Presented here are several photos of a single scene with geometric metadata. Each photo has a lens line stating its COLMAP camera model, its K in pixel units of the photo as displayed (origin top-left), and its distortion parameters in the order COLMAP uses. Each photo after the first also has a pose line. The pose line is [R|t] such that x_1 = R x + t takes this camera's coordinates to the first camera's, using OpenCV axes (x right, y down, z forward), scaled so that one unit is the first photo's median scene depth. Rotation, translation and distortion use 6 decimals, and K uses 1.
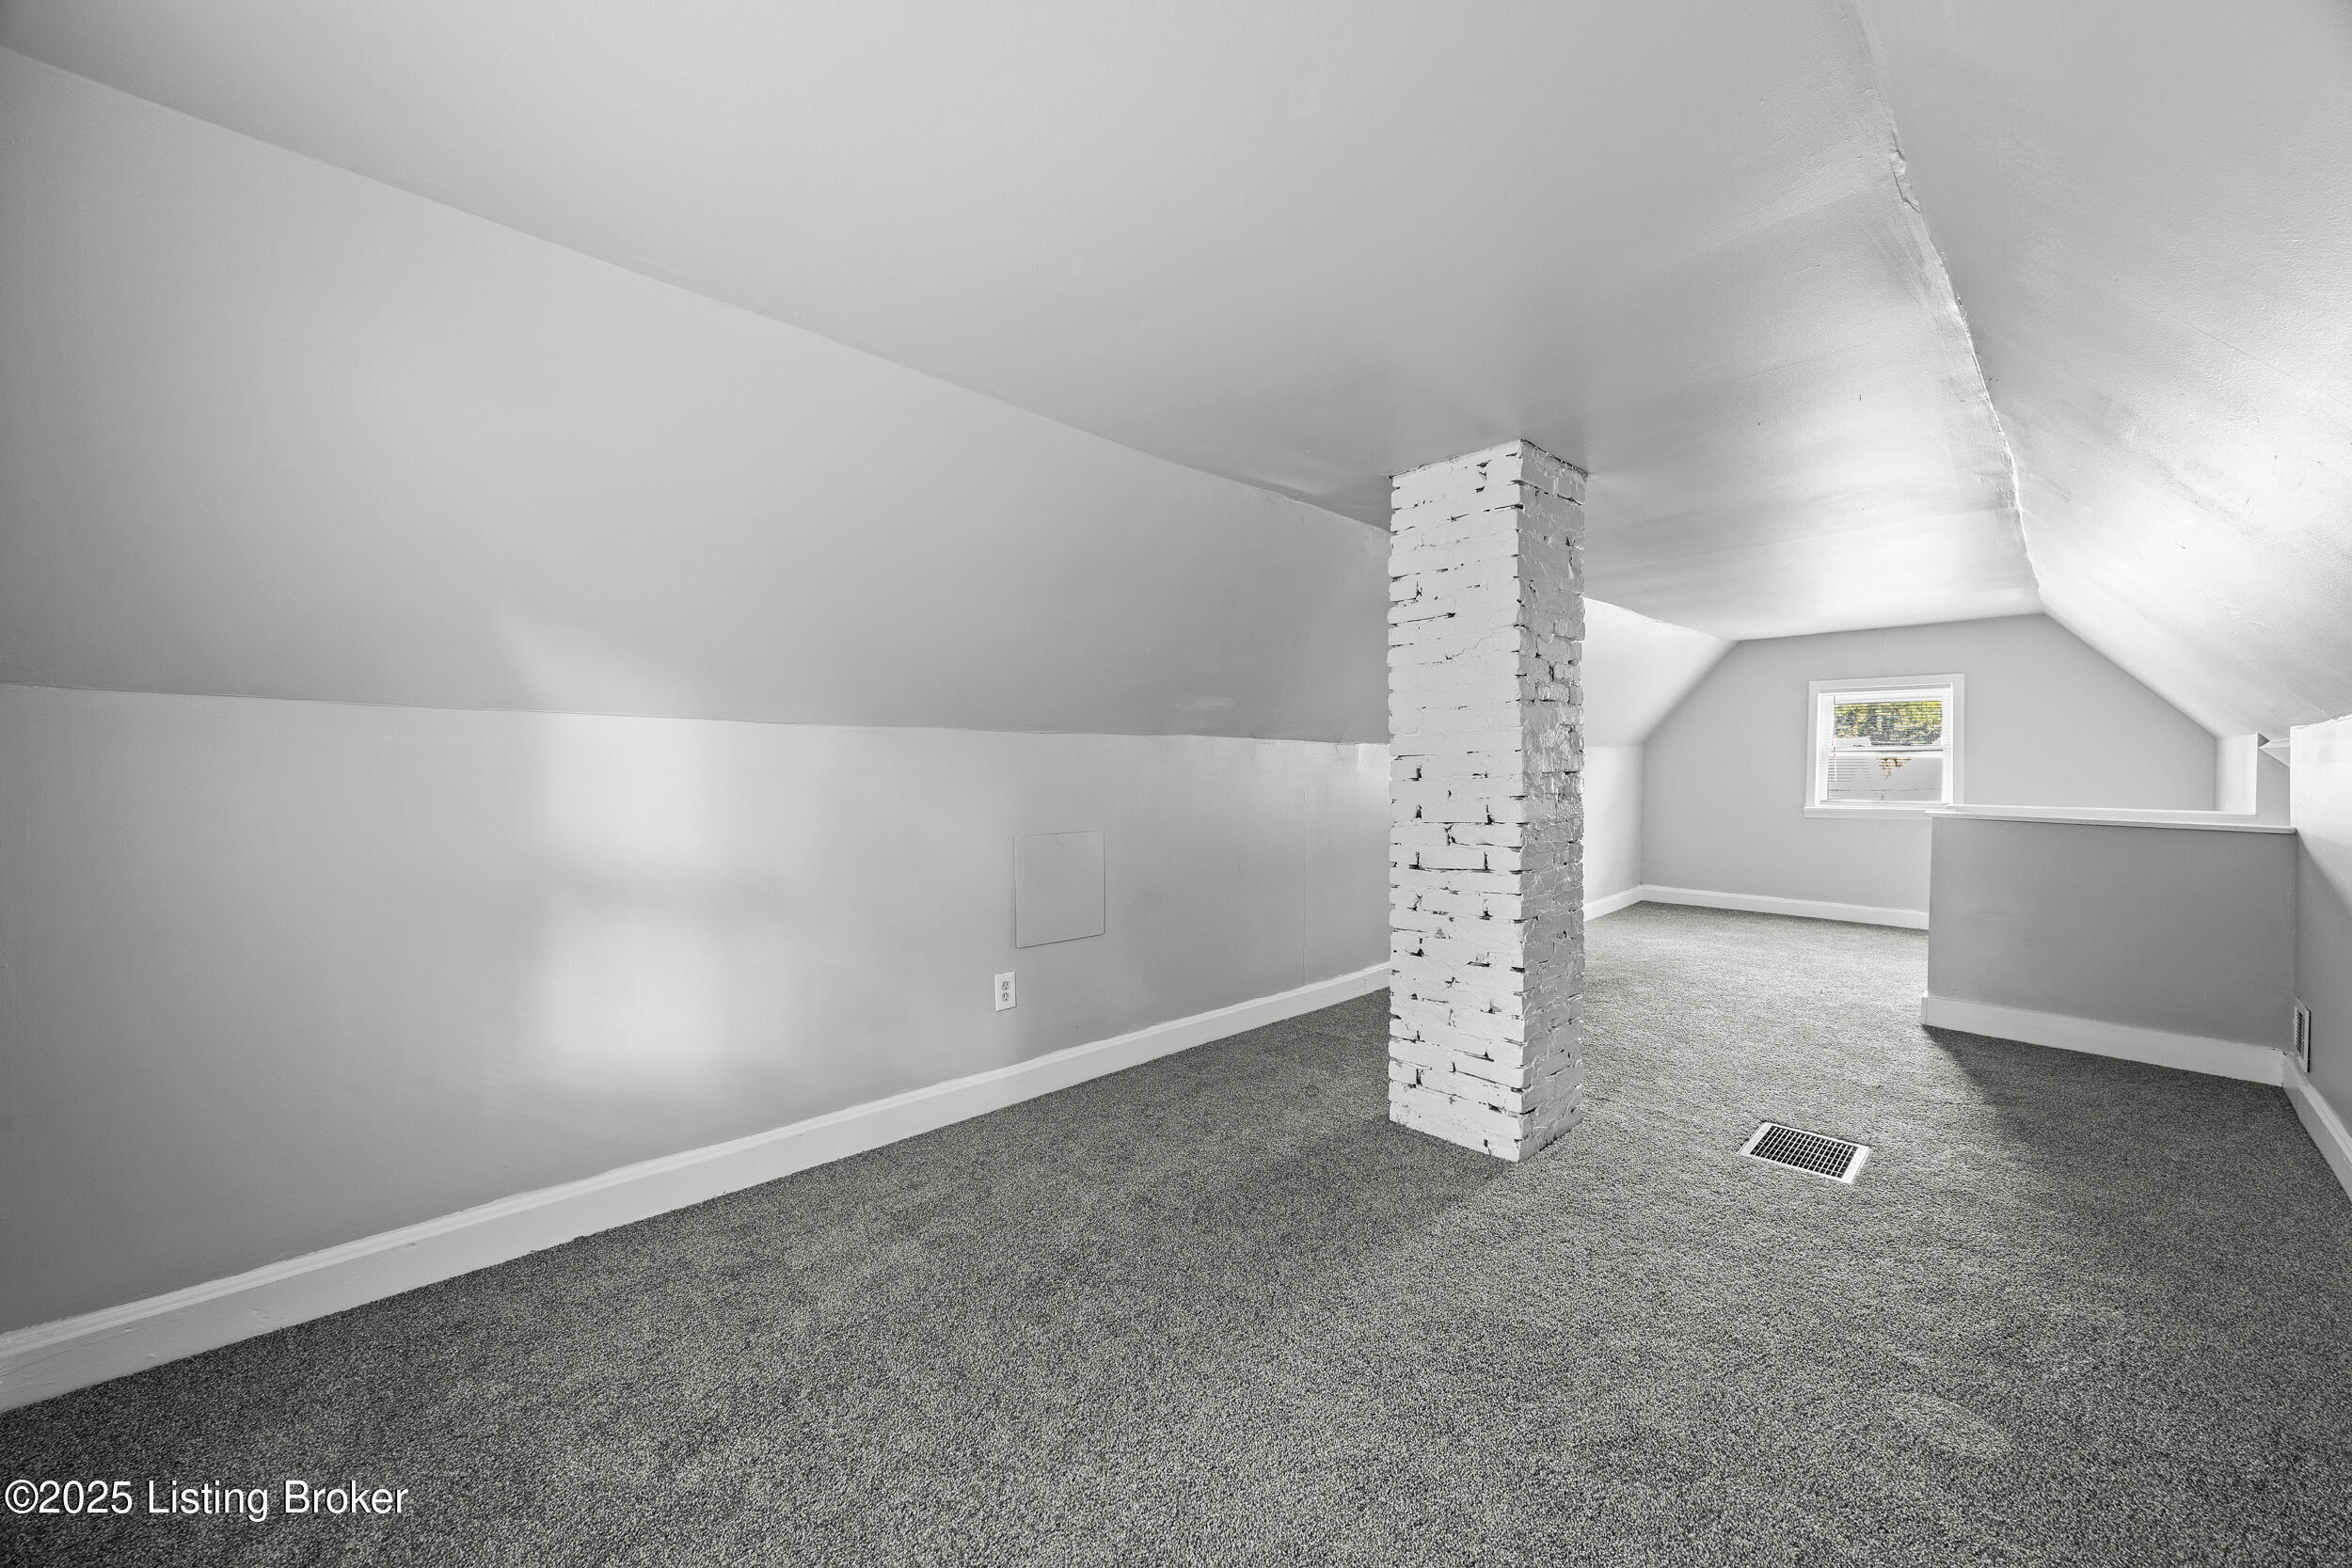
lens RADIAL K [[892.0, 0, 1177.3], [0, 892.0, 776.3], [0, 0, 1]] dist [-0.001060, -0.000124]
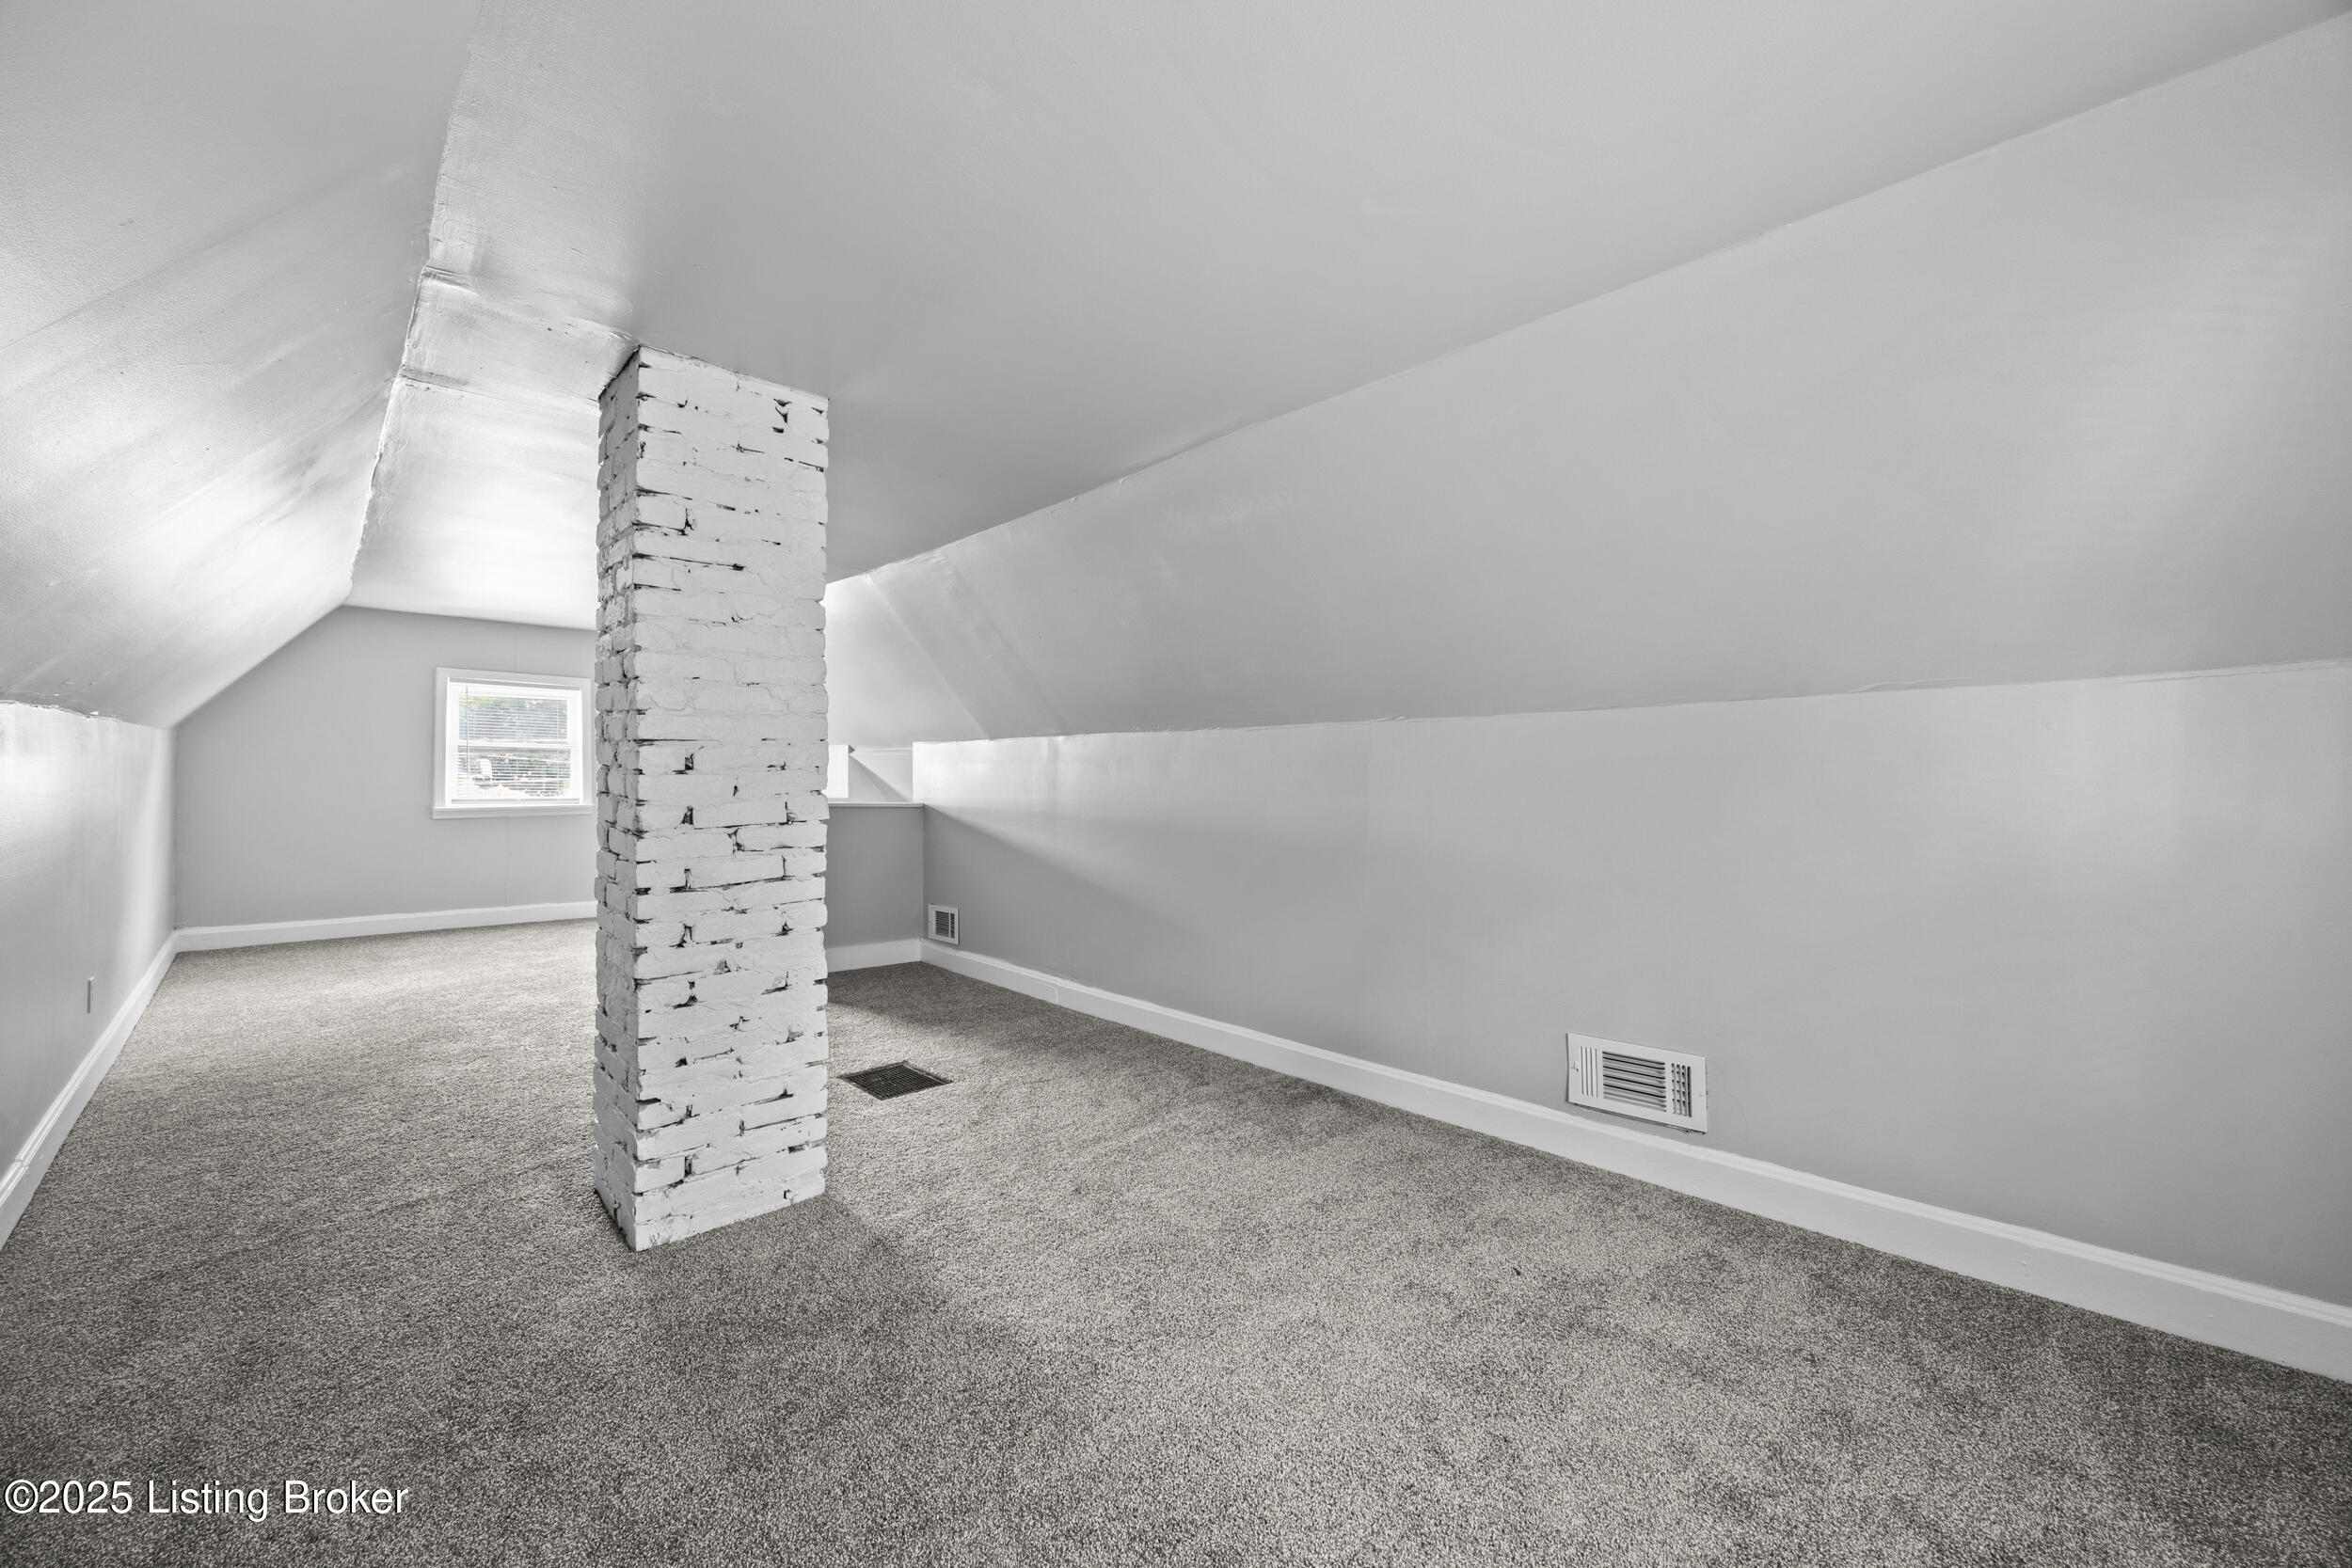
lens RADIAL K [[925.5, 0, 1176.0], [0, 925.5, 784.0], [0, 0, 1]] dist [0.001228, 0.000030]
pose [[-0.005591, -0.009071, 0.999943, -0.524374], [0.000064, 0.999959, 0.009071, 0.006441], [-0.999984, 0.000115, -0.005591, 0.602223]]
